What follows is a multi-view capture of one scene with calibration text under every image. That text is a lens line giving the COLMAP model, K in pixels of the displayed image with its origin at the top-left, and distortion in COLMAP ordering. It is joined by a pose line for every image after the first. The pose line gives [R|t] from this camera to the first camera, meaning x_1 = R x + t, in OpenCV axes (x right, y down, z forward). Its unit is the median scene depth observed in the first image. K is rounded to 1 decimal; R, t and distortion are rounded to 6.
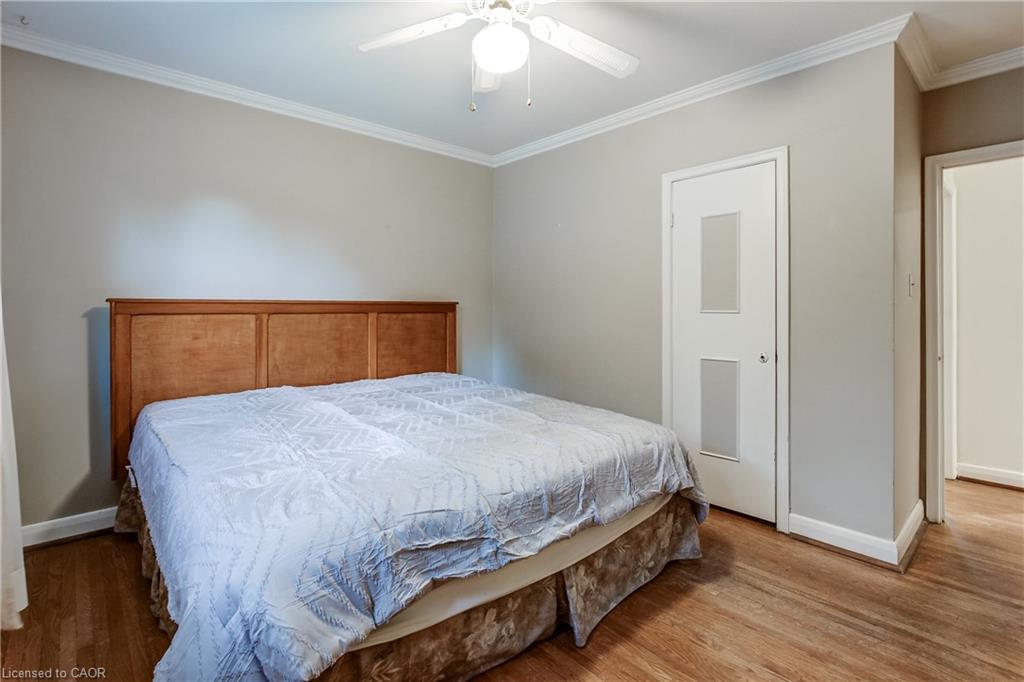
lens RADIAL K [[482.2, 0, 522.3], [0, 482.2, 307.7], [0, 0, 1]] dist [-0.006511, 0.001014]
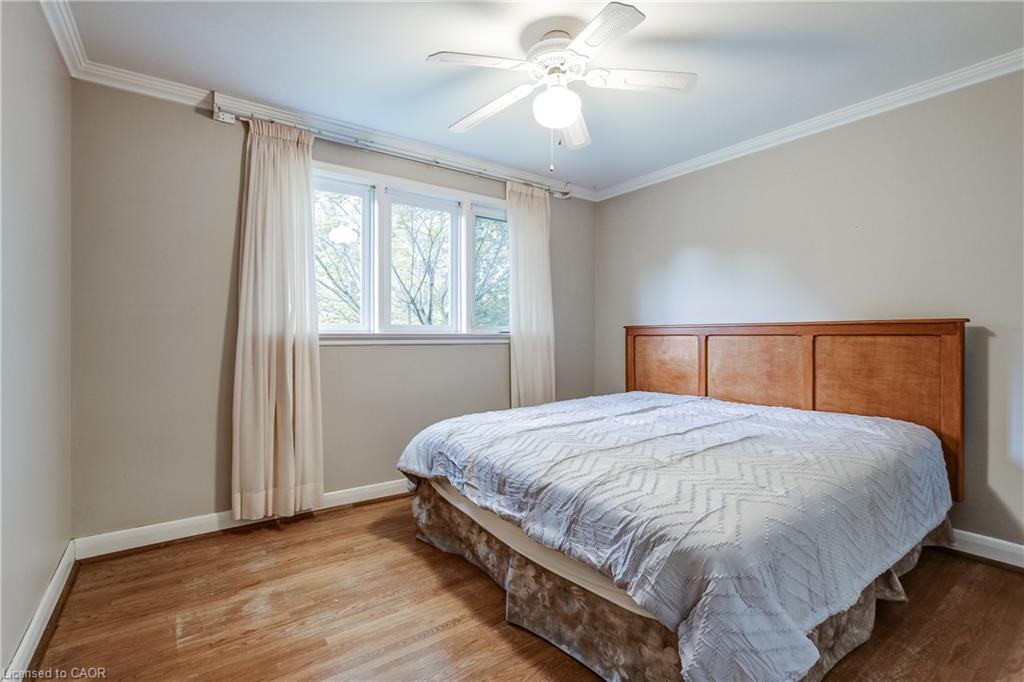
lens RADIAL K [[482.2, 0, 513.7], [0, 482.2, 338.4], [0, 0, 1]] dist [-0.006511, 0.001014]
pose [[-0.115011, 0.004311, -0.993355, 0.691251], [0.003301, 0.999987, 0.003958, 0.012783], [0.993359, -0.002824, -0.115023, 0.627335]]
